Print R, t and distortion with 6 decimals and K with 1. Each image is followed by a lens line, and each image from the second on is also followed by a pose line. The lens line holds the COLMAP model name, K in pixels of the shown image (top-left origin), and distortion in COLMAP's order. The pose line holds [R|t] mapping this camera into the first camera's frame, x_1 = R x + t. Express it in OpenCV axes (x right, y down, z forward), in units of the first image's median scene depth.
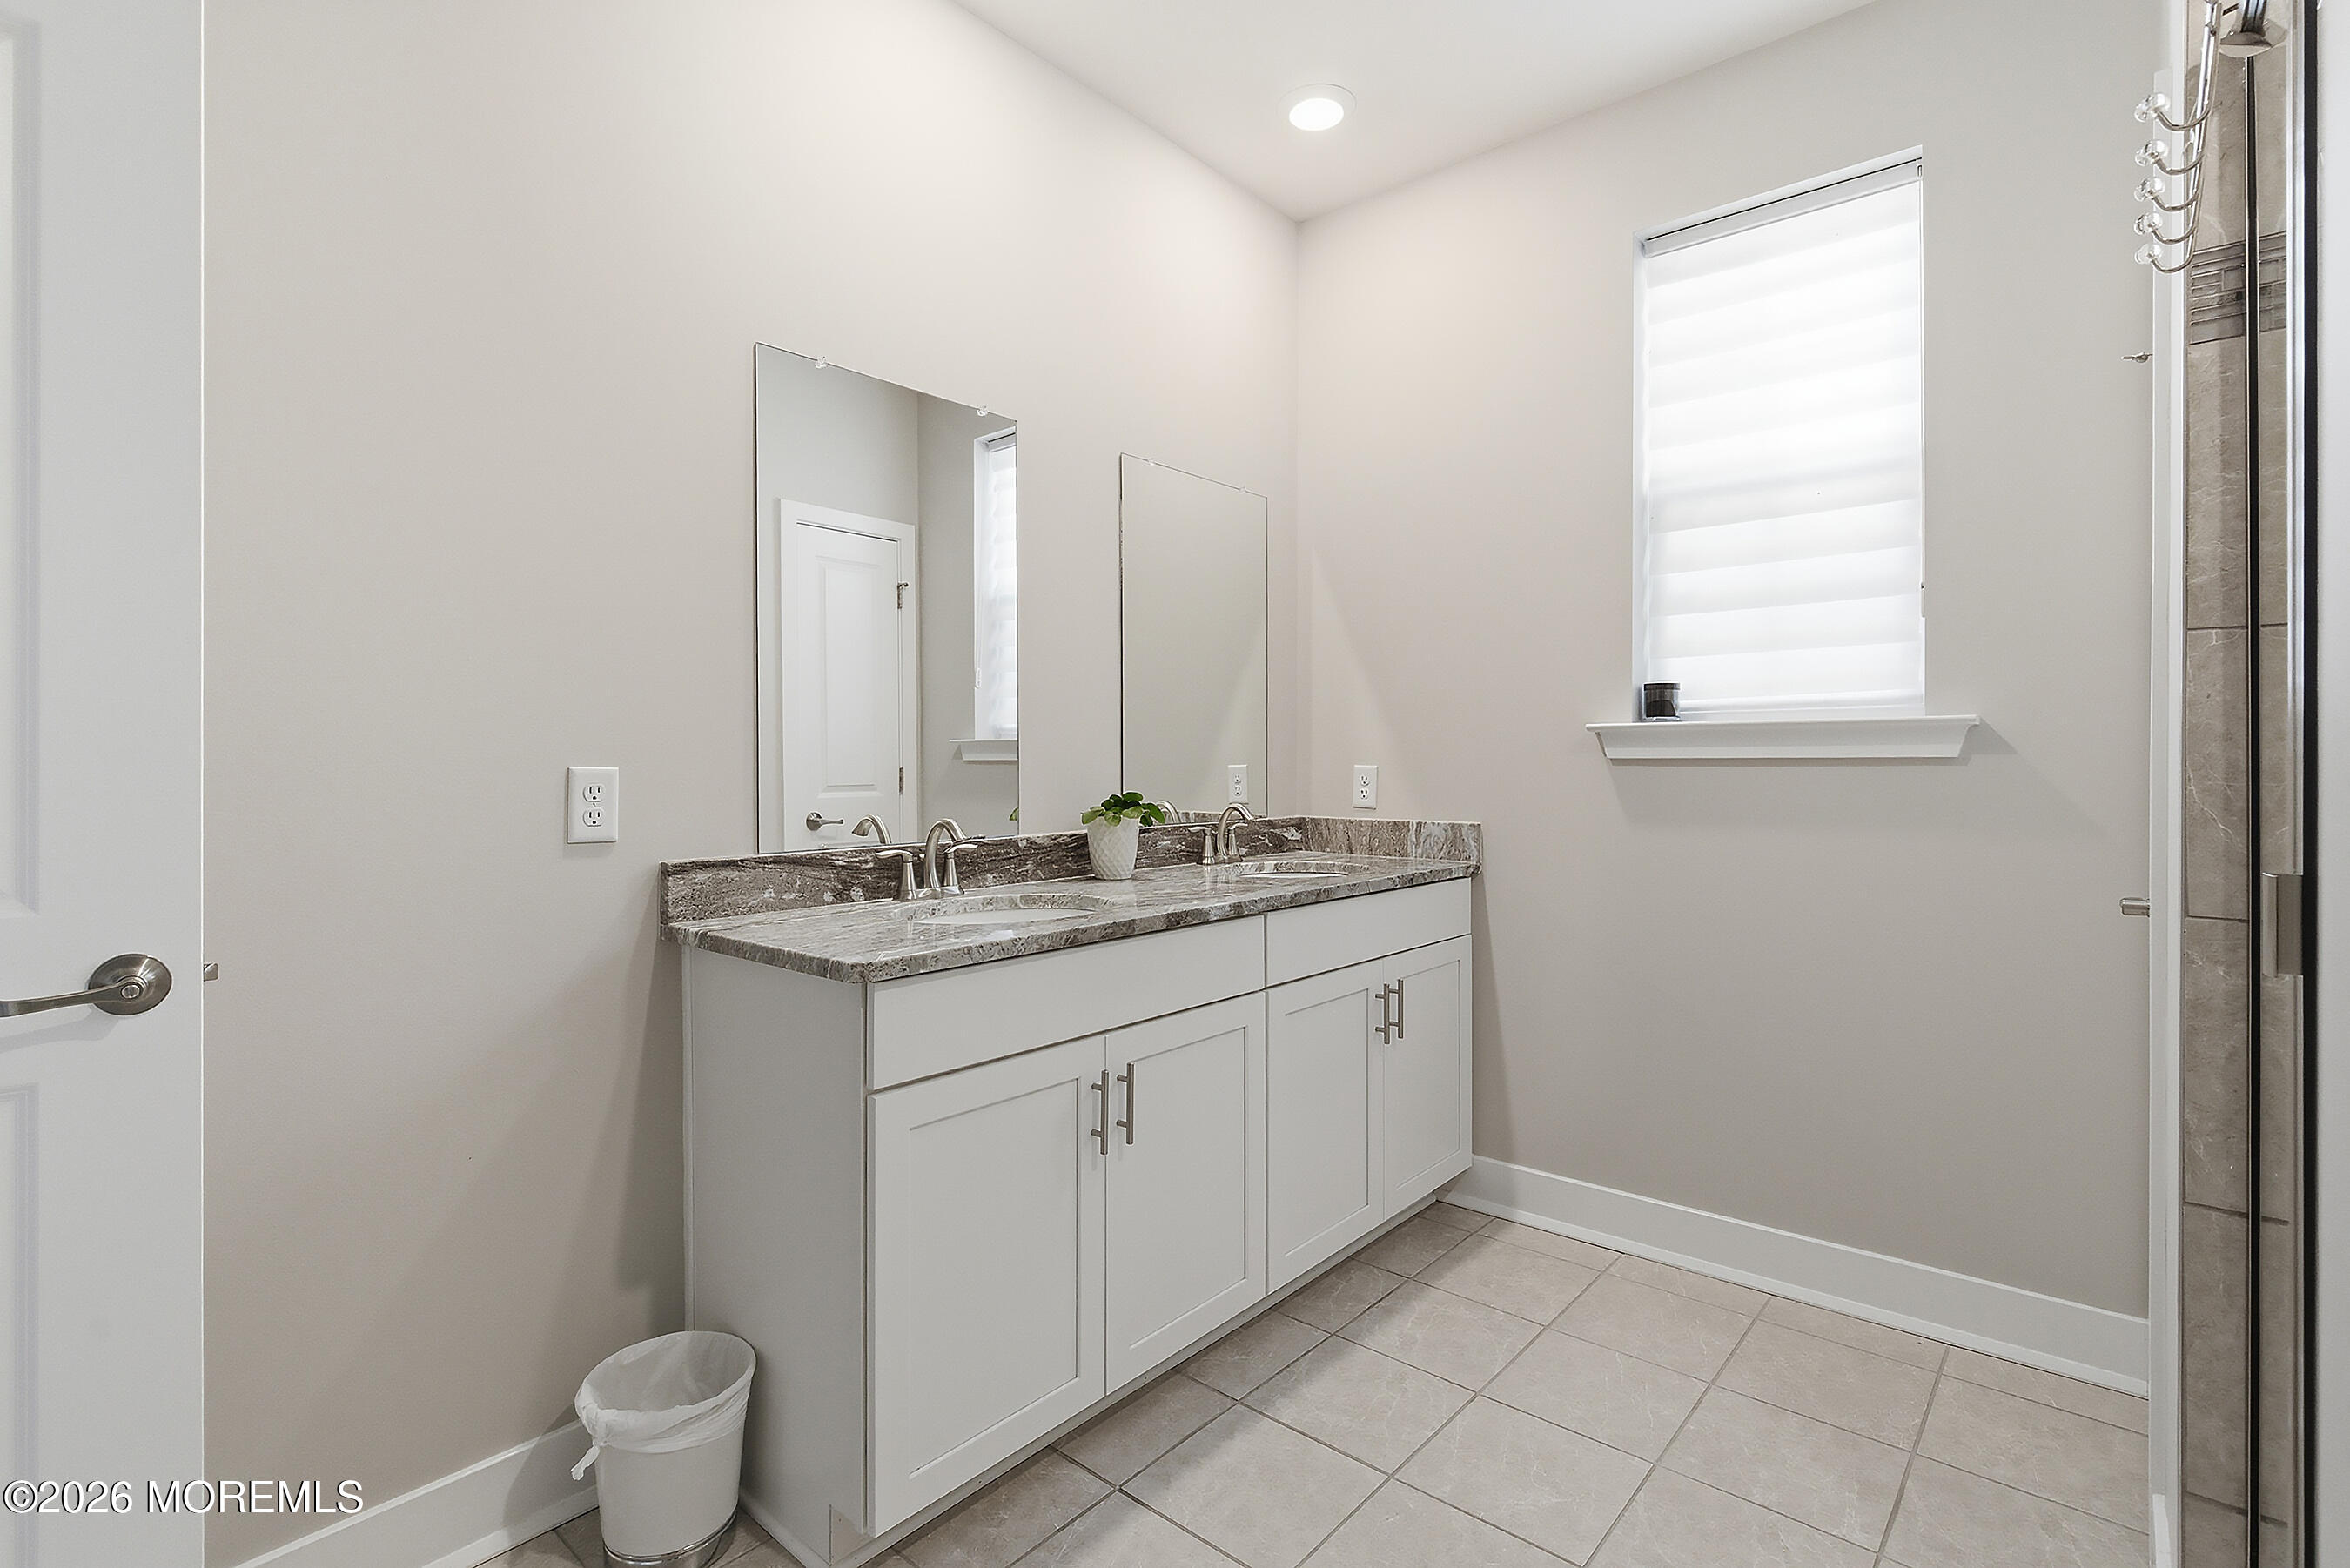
lens RADIAL K [[1097.0, 0, 1176.7], [0, 1097.0, 758.6], [0, 0, 1]] dist [0.004629, 0.000152]
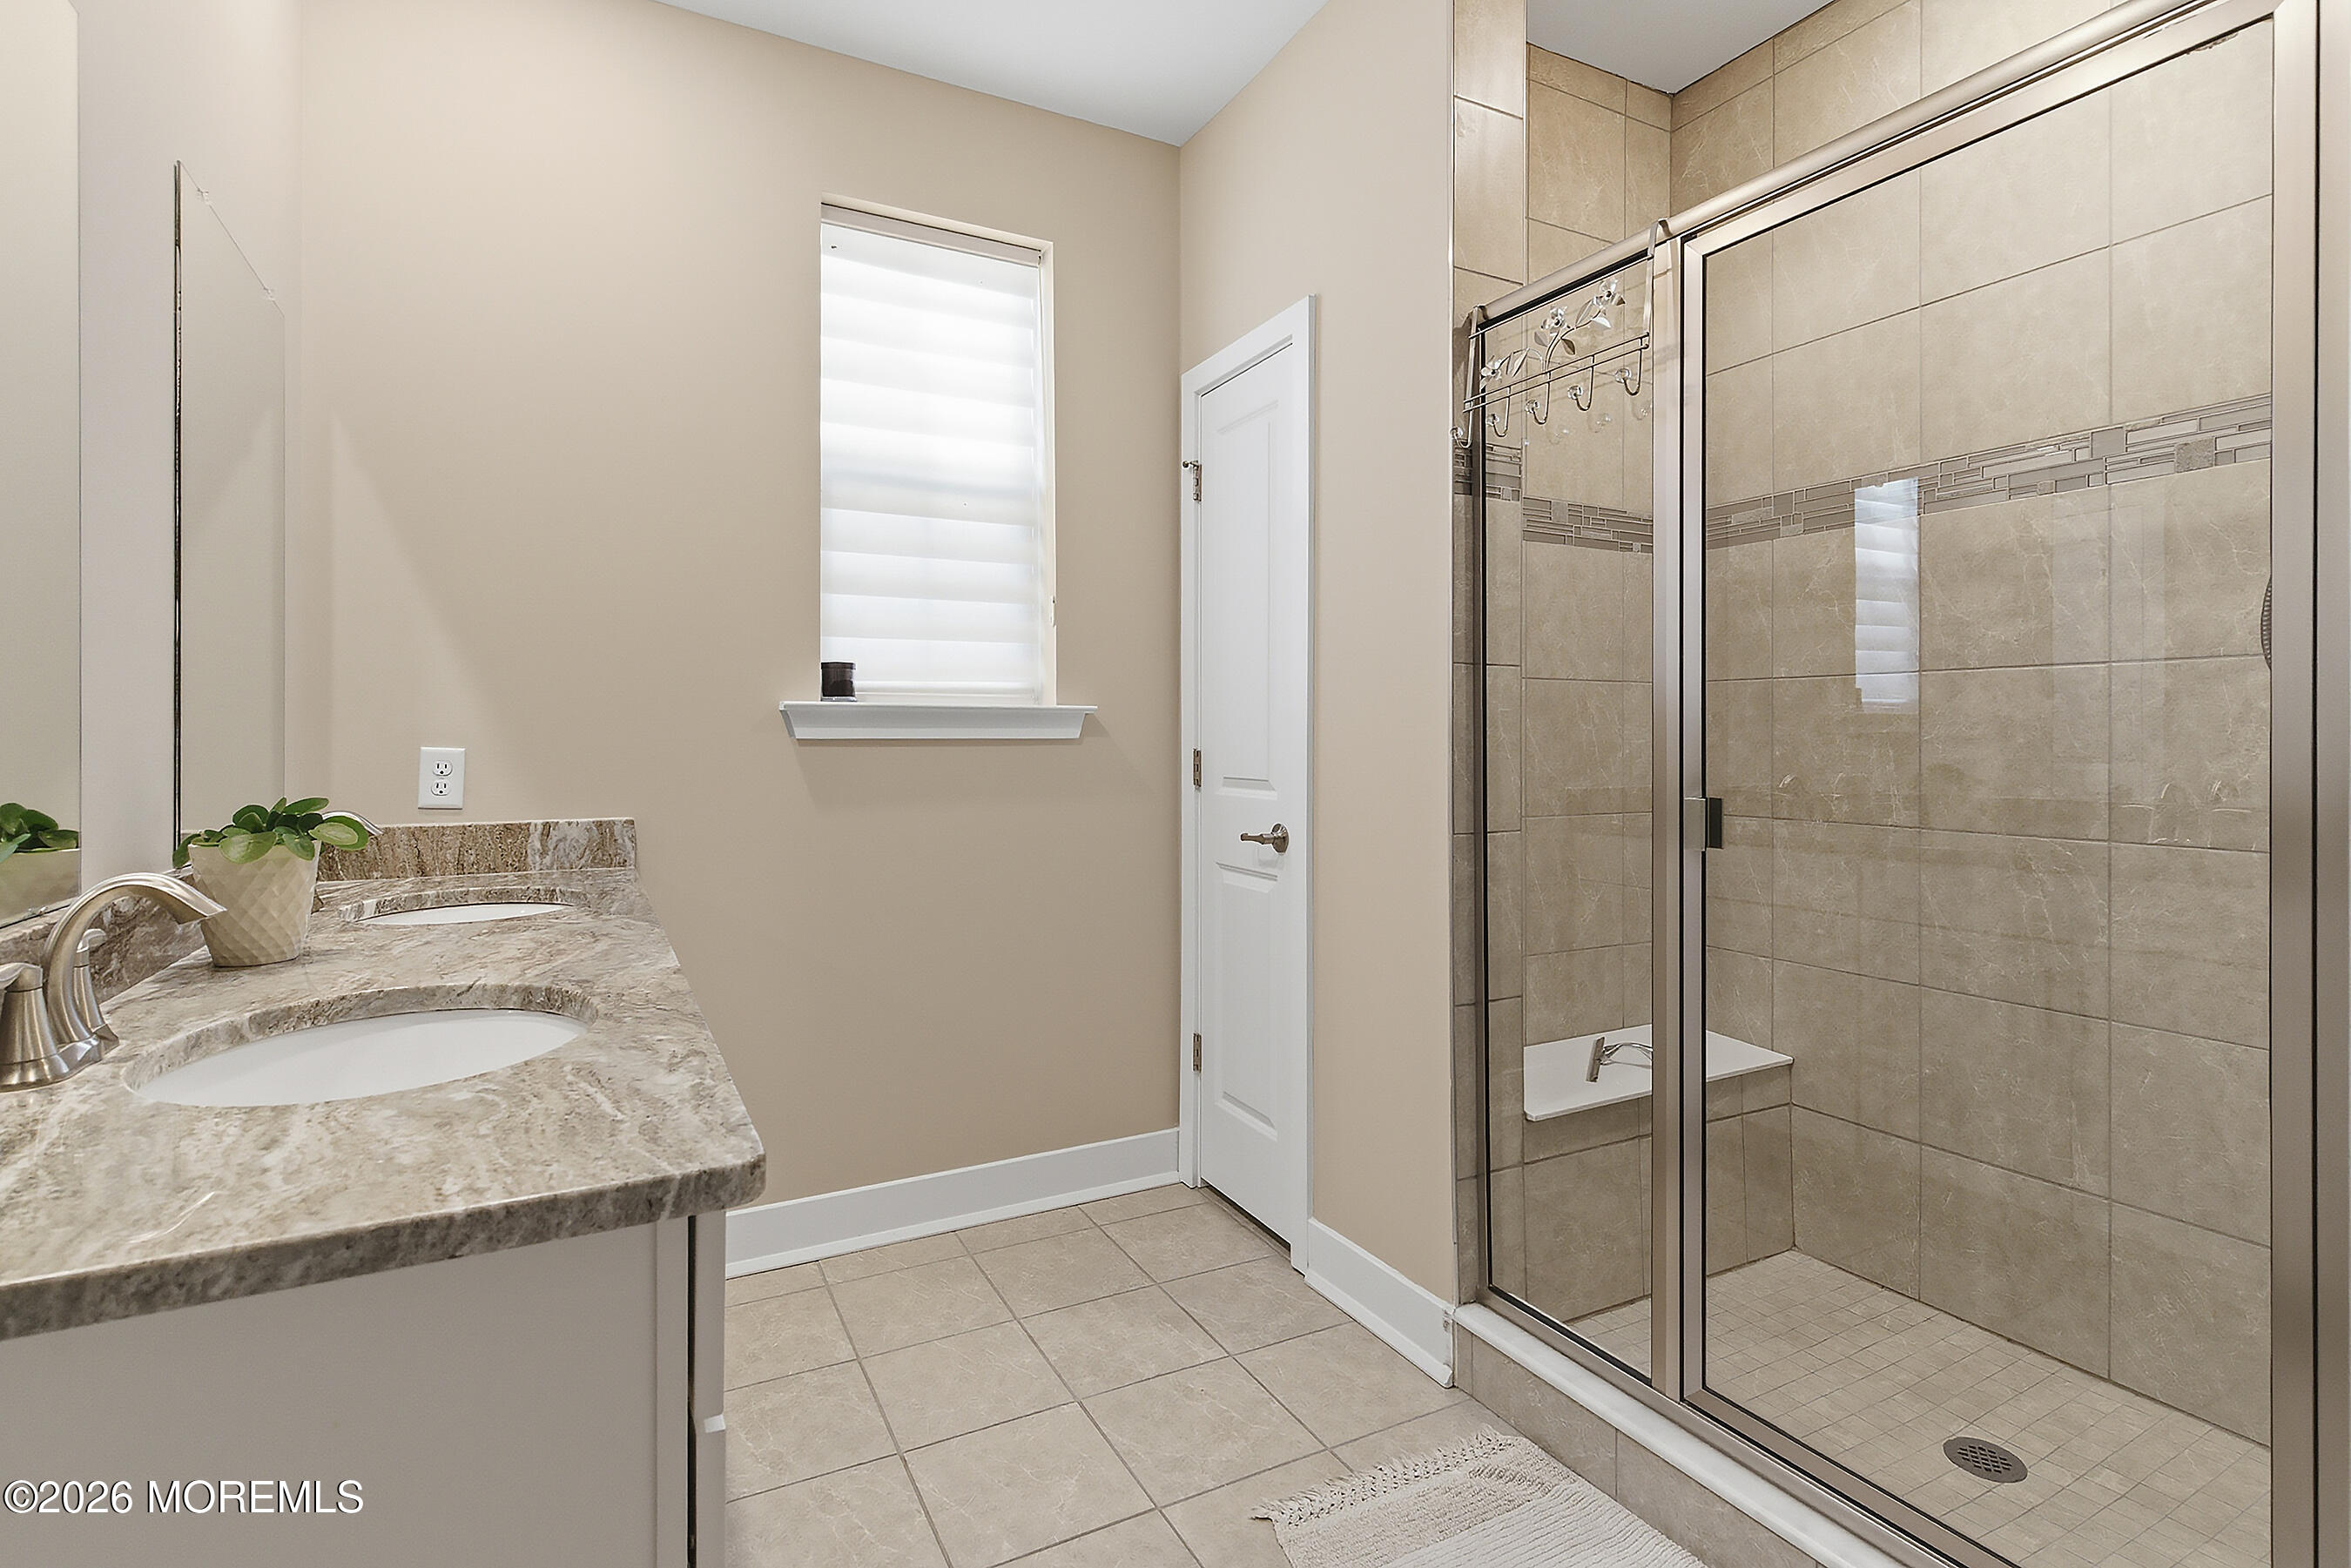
lens RADIAL K [[1125.4, 0, 1158.6], [0, 1125.4, 737.3], [0, 0, 1]] dist [0.000714, -0.000193]
pose [[0.369928, 0.004122, 0.929051, -0.384584], [-0.002215, 0.999991, -0.003555, 0.001120], [-0.929058, -0.000742, 0.369934, 0.363578]]
